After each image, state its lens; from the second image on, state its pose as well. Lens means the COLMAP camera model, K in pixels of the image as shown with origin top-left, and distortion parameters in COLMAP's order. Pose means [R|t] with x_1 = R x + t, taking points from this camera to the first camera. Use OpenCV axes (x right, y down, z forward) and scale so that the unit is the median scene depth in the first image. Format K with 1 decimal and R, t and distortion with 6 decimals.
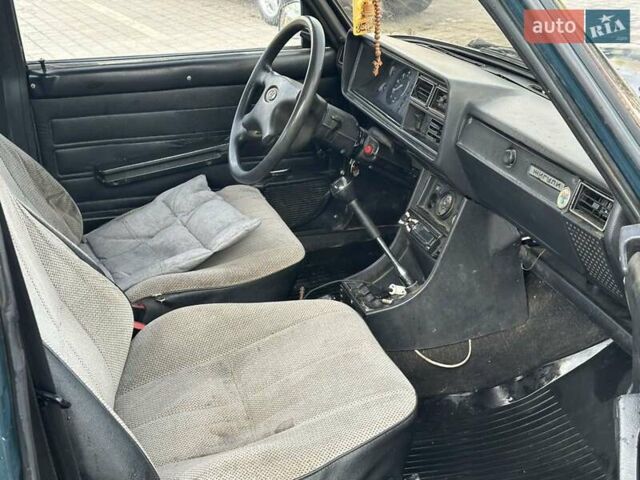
lens RADIAL K [[897.9, 0, 315.9], [0, 897.9, 237.9], [0, 0, 1]] dist [0.166703, -0.224982]
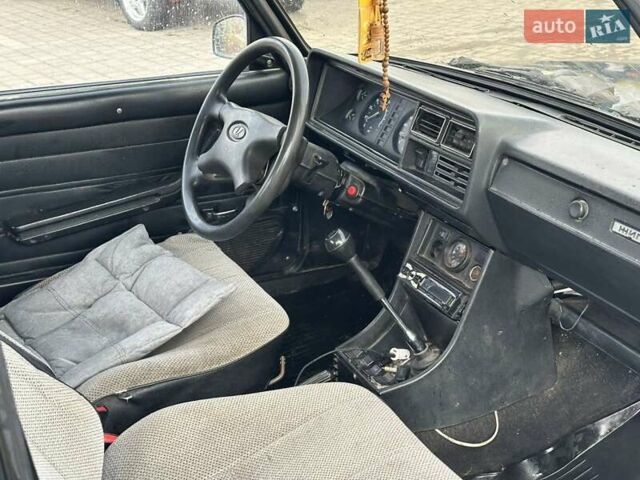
lens RADIAL K [[897.9, 0, 315.9], [0, 897.9, 237.9], [0, 0, 1]] dist [0.166703, -0.224982]
pose [[0.985356, -0.059599, 0.159752, -0.122593], [0.059204, 0.998220, 0.007236, -0.065935], [-0.159899, 0.002328, 0.987131, 0.174547]]
